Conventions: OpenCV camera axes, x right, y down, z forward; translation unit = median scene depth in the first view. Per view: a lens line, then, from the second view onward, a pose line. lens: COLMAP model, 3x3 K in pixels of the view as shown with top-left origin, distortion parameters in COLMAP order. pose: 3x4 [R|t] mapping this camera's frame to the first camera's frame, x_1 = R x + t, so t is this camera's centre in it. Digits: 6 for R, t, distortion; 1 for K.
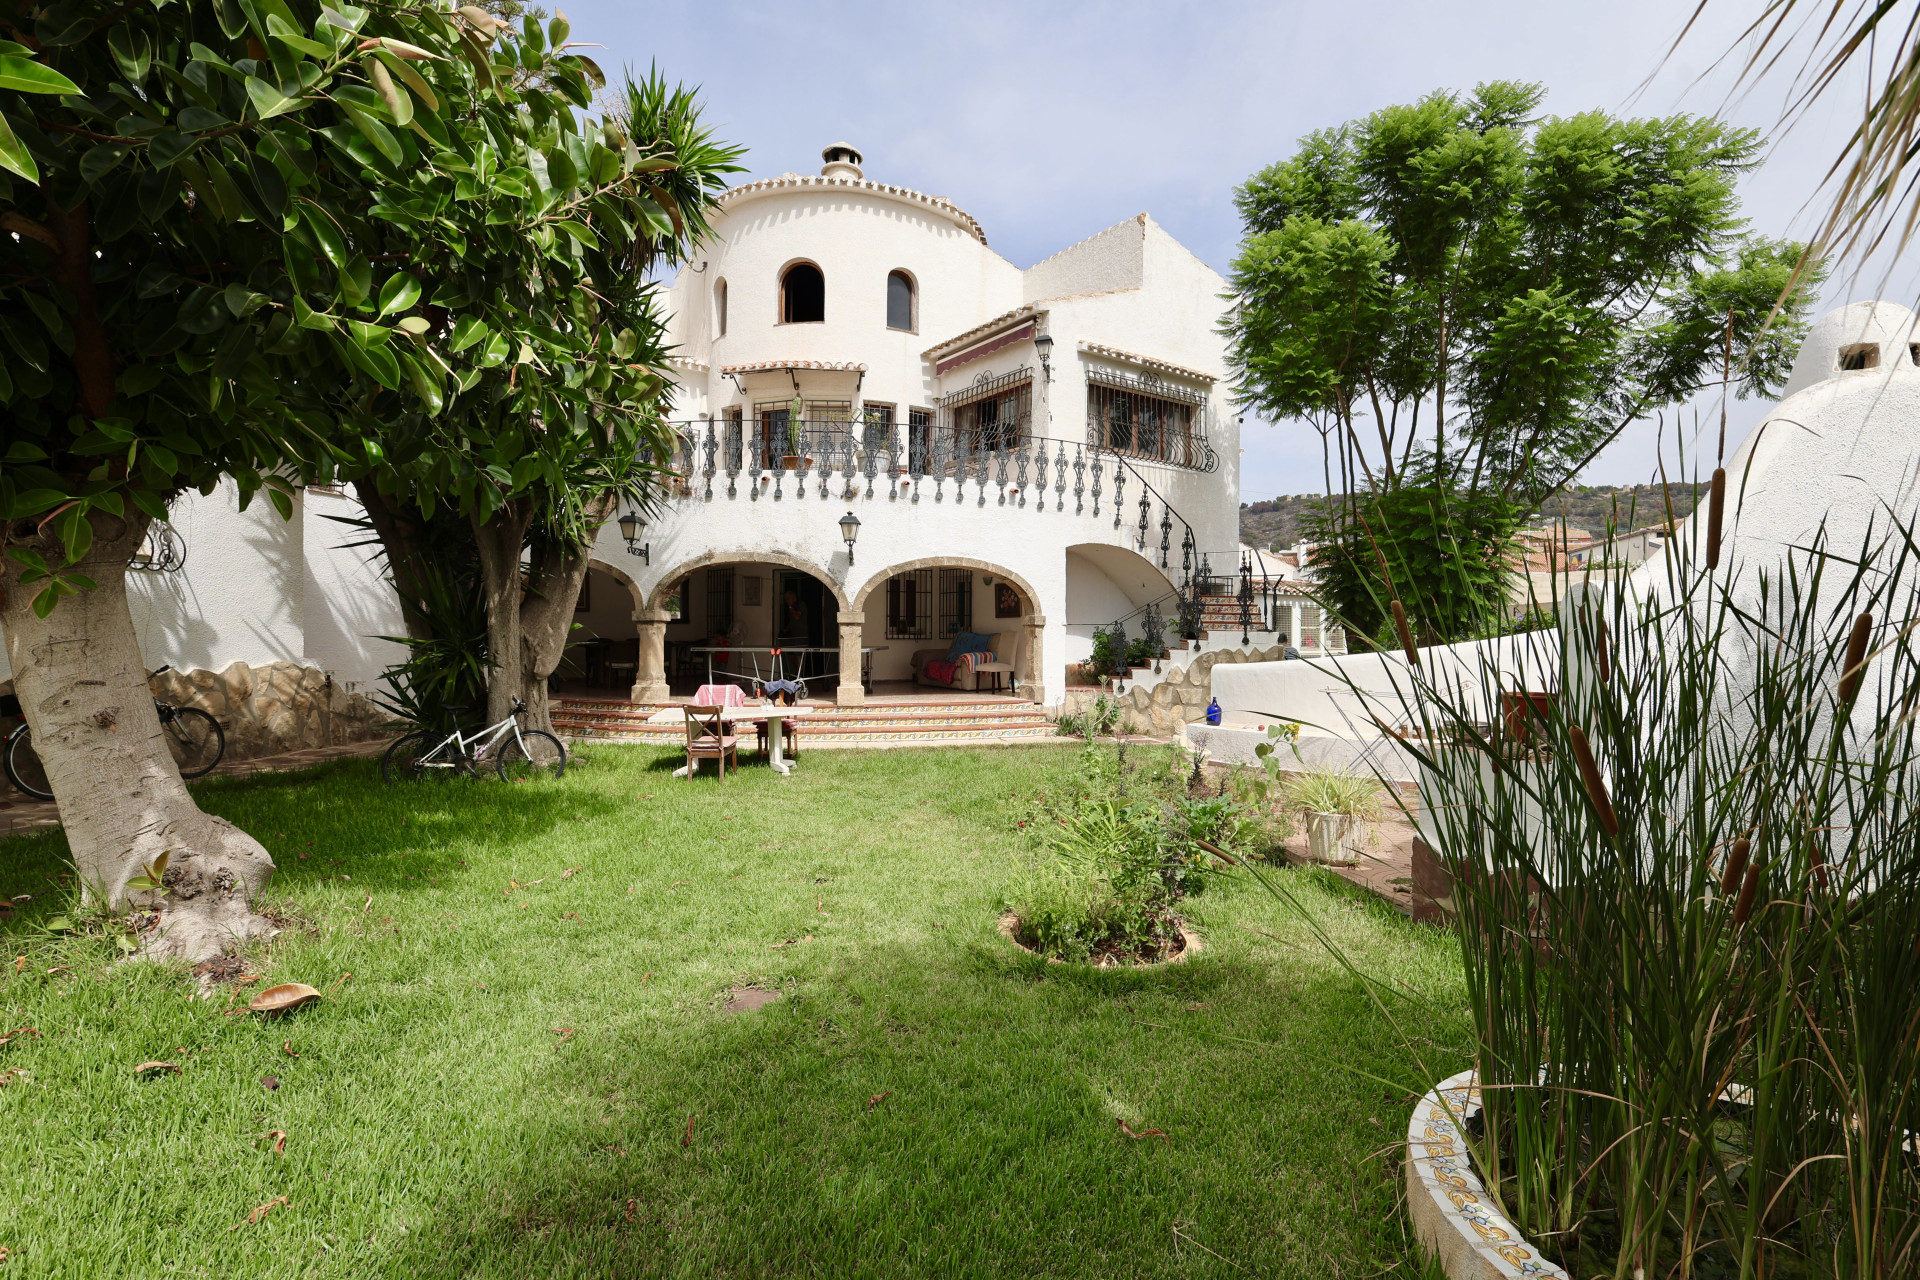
lens RADIAL K [[921.8, 0, 970.7], [0, 921.8, 636.0], [0, 0, 1]] dist [-0.010302, 0.001895]
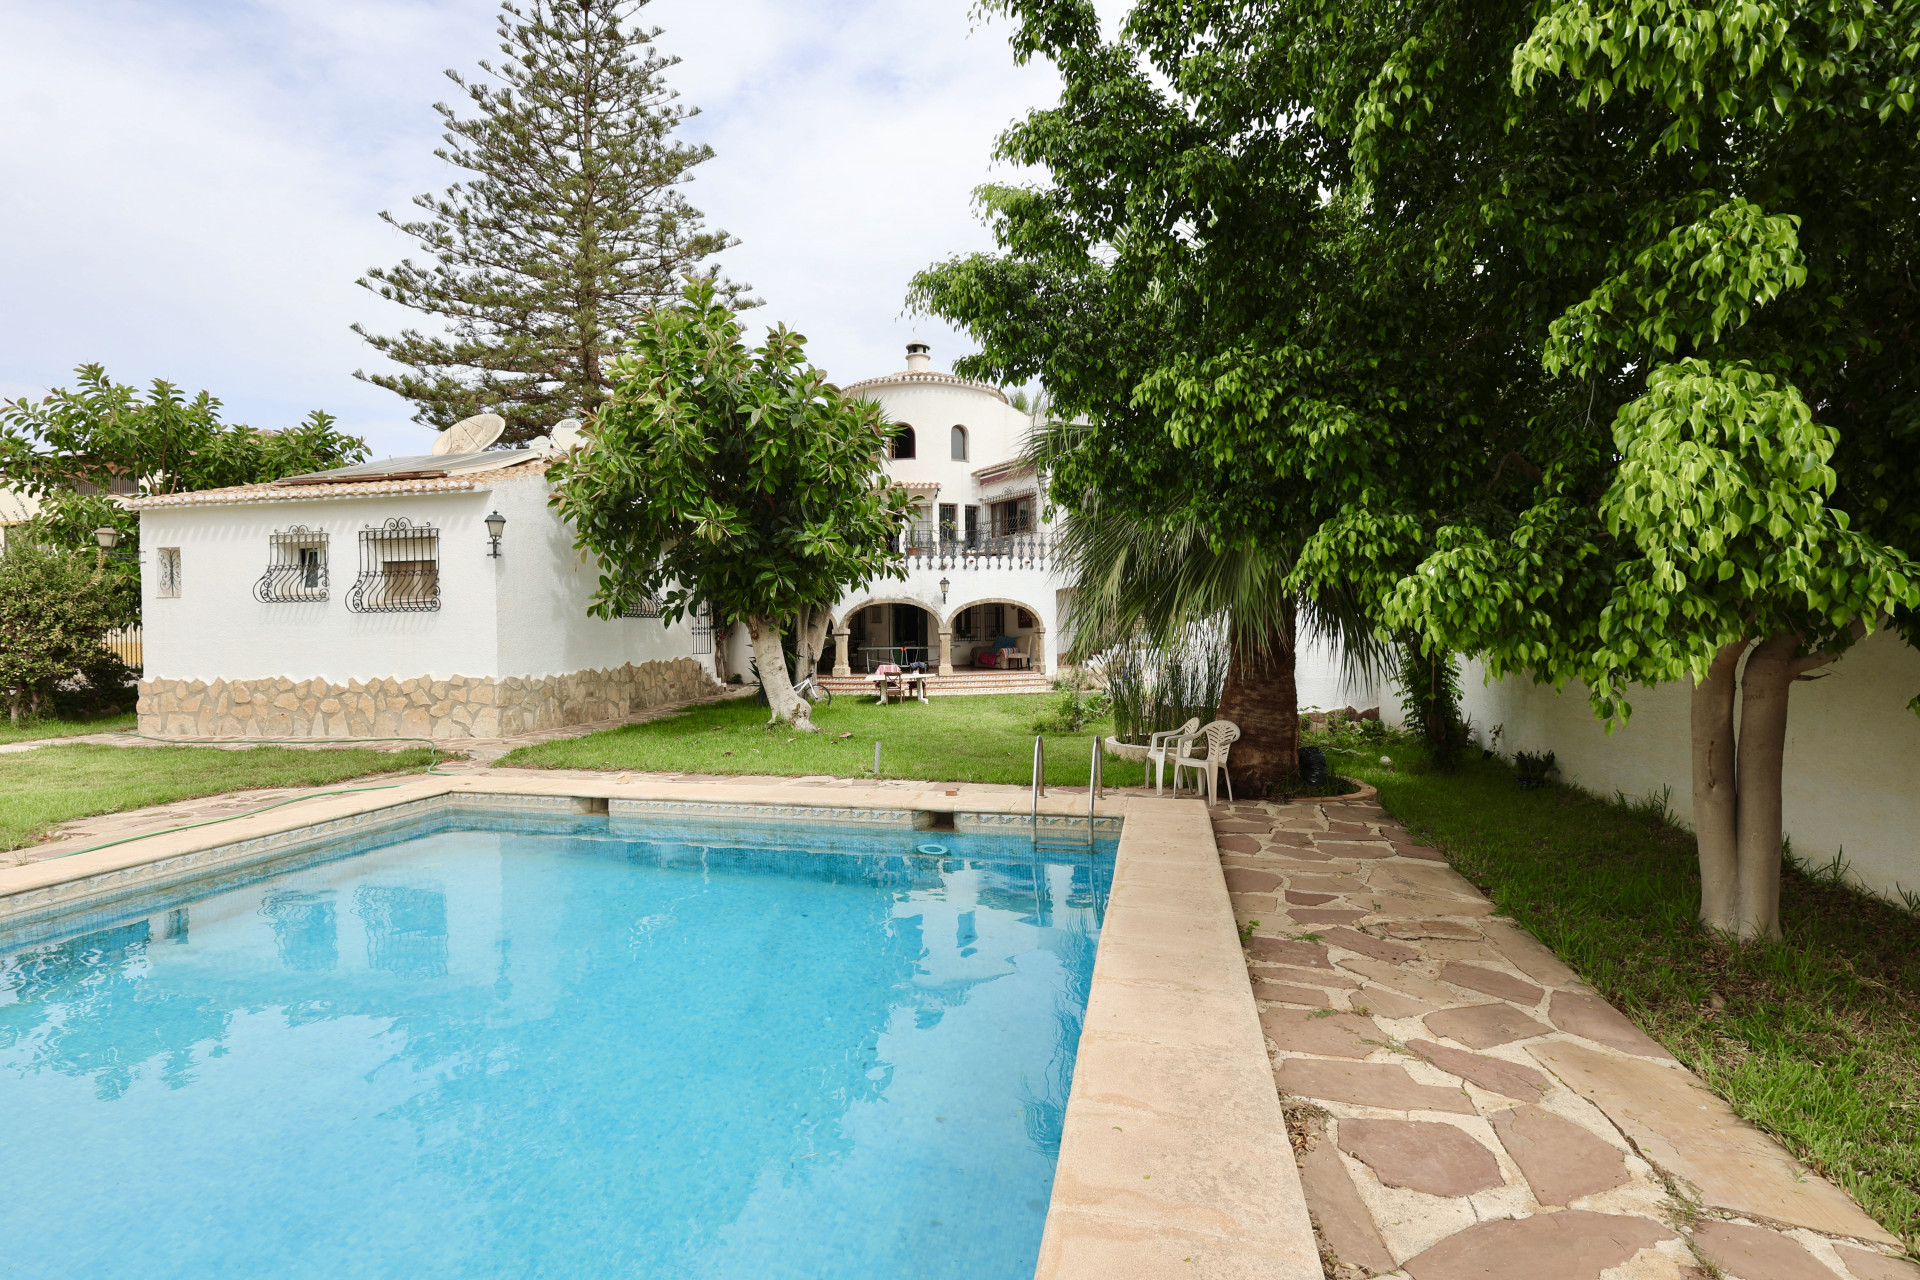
lens RADIAL K [[849.5, 0, 958.0], [0, 849.5, 633.9], [0, 0, 1]] dist [0.000974, -0.003884]
pose [[0.999315, -0.018044, -0.032318, -0.047622], [0.017946, 0.999834, -0.003296, -0.006981], [0.032372, 0.002714, 0.999472, -0.846531]]
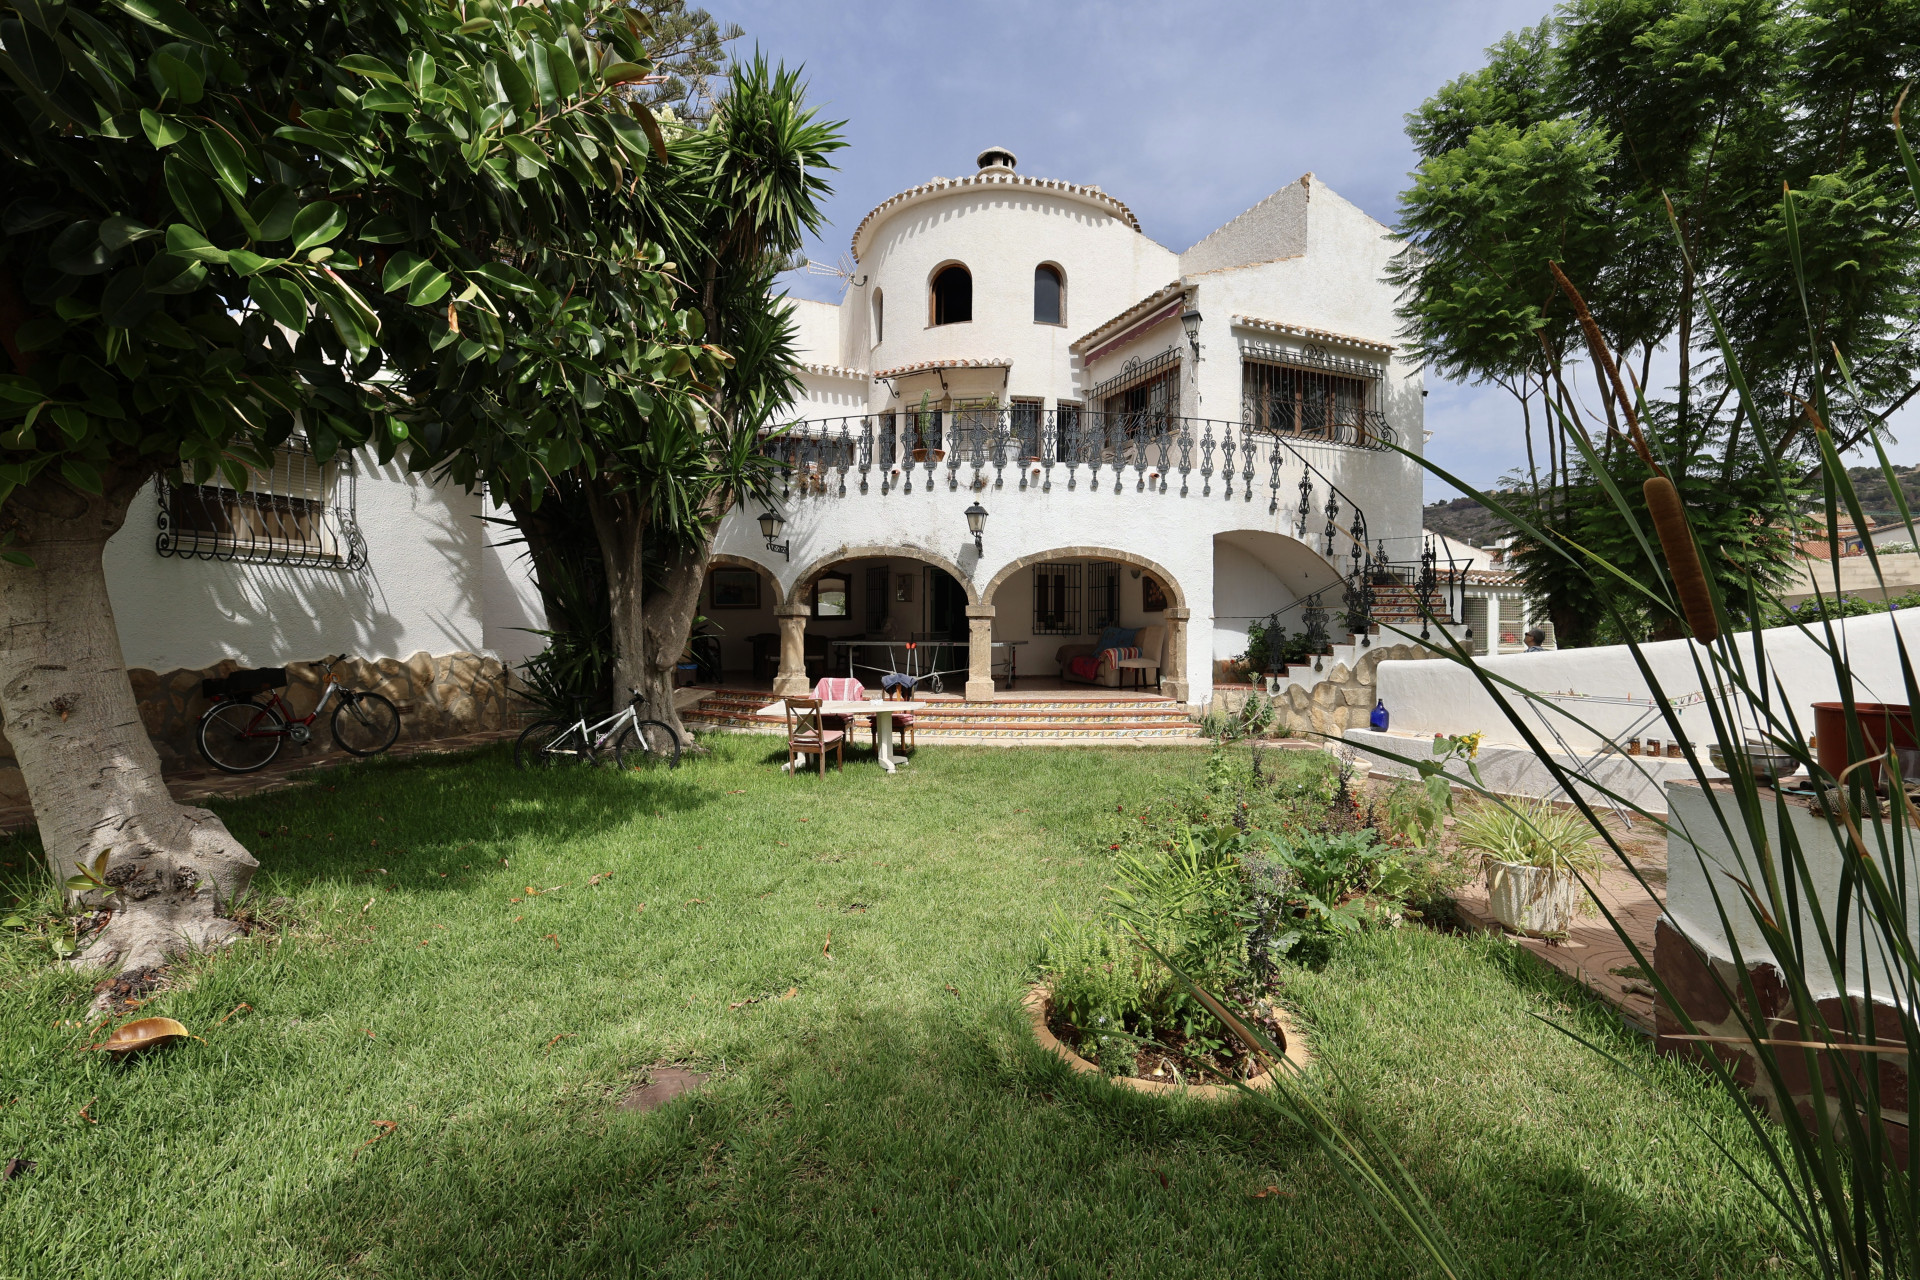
lens RADIAL K [[849.5, 0, 962.9], [0, 849.5, 627.9], [0, 0, 1]] dist [0.000974, -0.003884]
pose [[0.974471, -0.001038, -0.224511, 0.058082], [-0.000787, 0.999967, -0.008041, 0.005994], [0.224512, 0.008013, 0.974438, 0.127326]]
